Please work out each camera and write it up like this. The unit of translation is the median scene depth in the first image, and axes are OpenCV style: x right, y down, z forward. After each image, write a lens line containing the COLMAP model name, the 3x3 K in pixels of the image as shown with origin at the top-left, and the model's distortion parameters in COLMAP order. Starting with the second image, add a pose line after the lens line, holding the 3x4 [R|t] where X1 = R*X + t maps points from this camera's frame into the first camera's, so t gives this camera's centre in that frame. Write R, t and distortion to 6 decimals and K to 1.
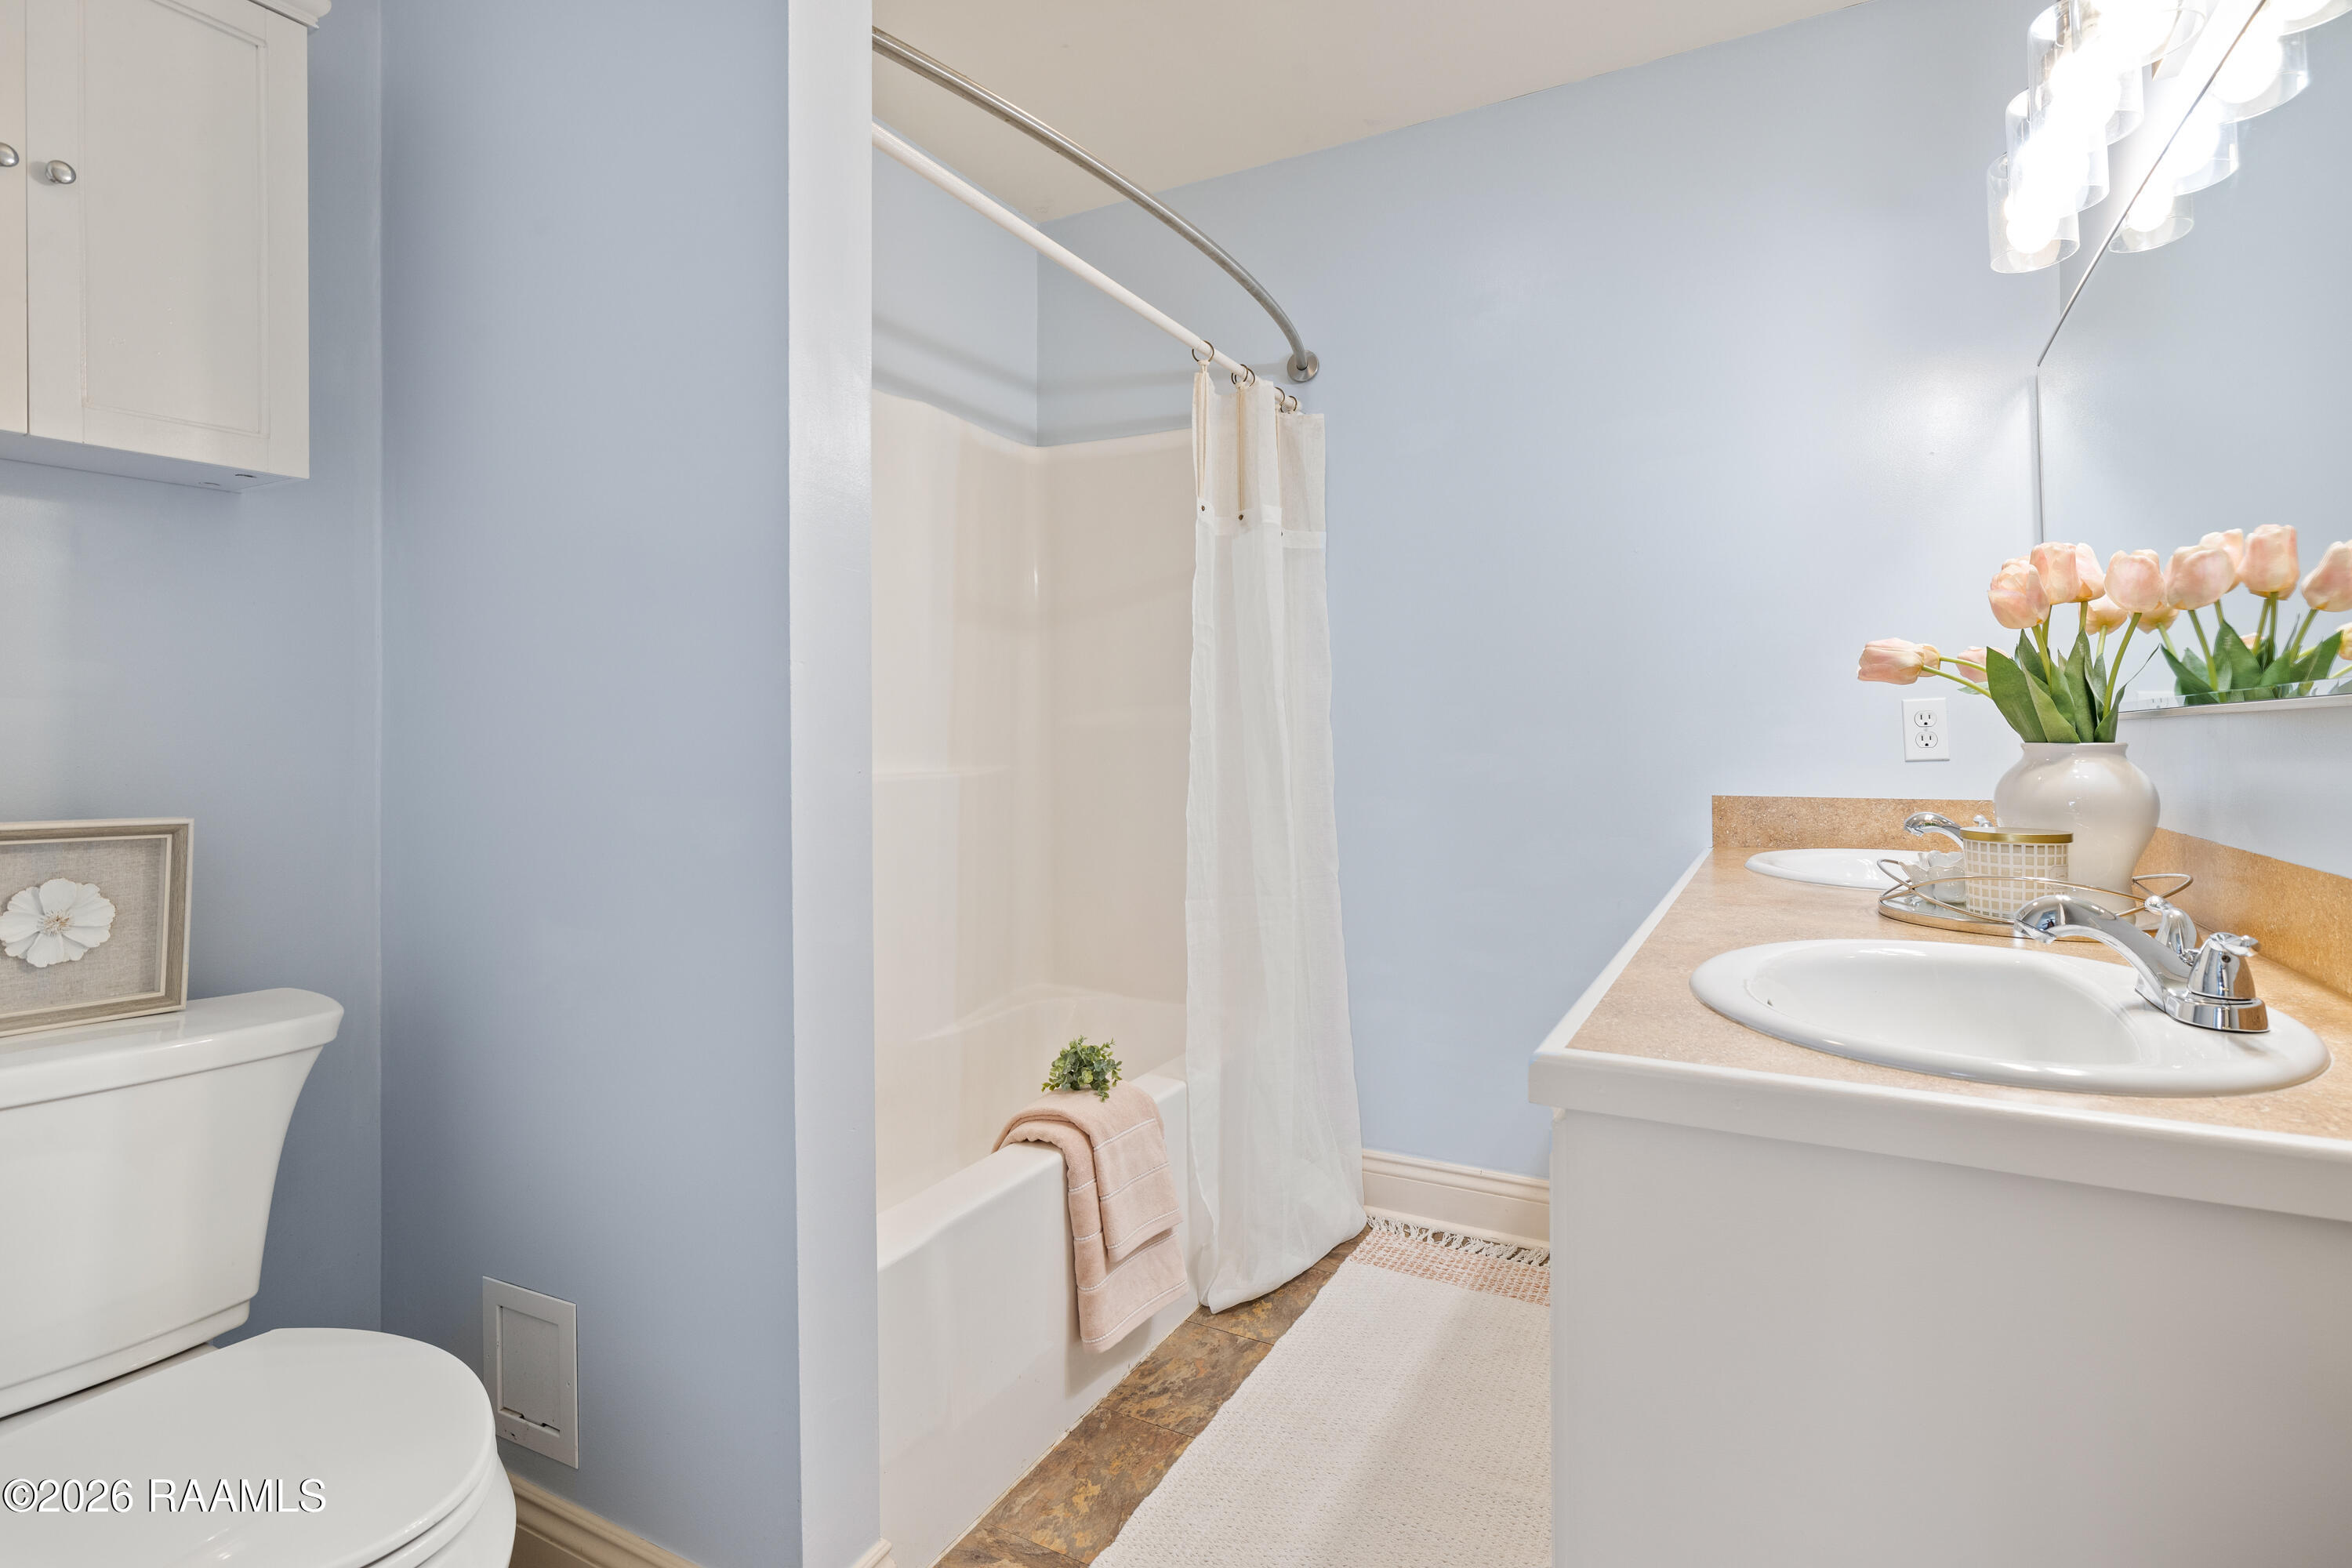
lens RADIAL K [[1152.9, 0, 1175.4], [0, 1152.9, 774.0], [0, 0, 1]] dist [0.002474, -0.000160]
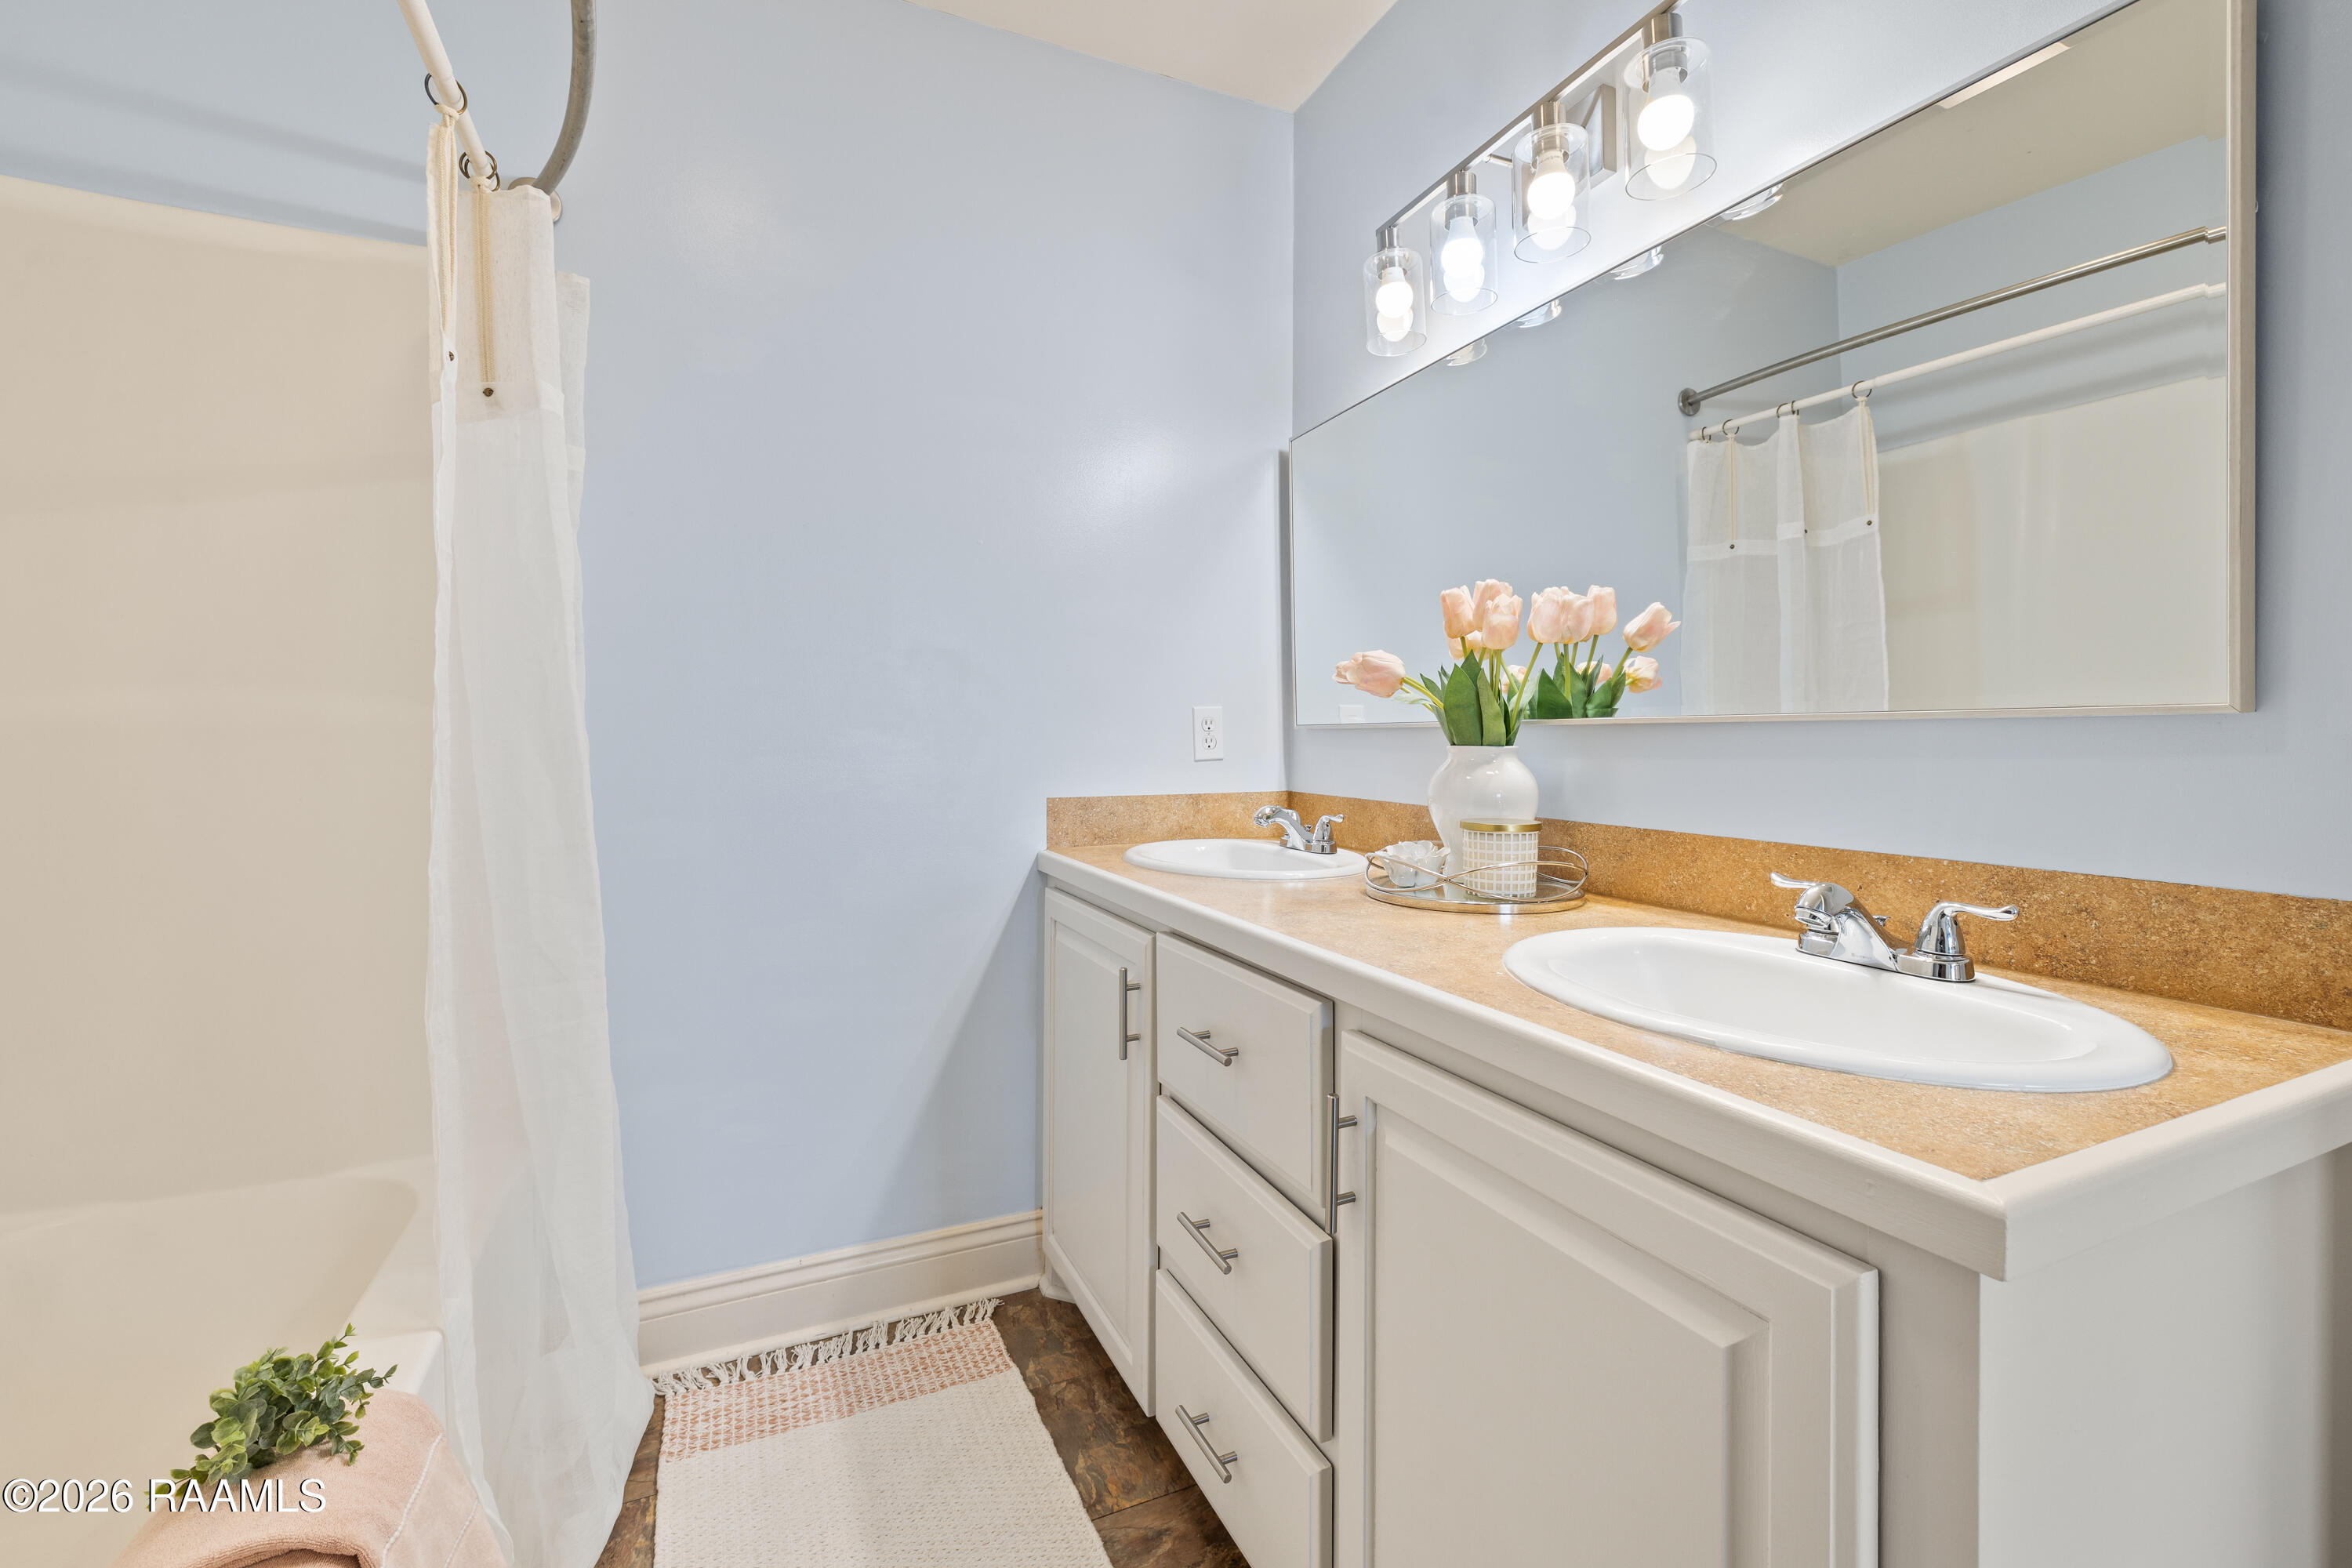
lens RADIAL K [[1006.6, 0, 1188.5], [0, 1006.6, 754.6], [0, 0, 1]] dist [-0.000962, 0.000583]
pose [[0.595376, -0.006950, 0.803417, -0.170930], [0.019627, 0.999790, -0.005895, -0.011588], [-0.803207, 0.019278, 0.595387, 0.386689]]
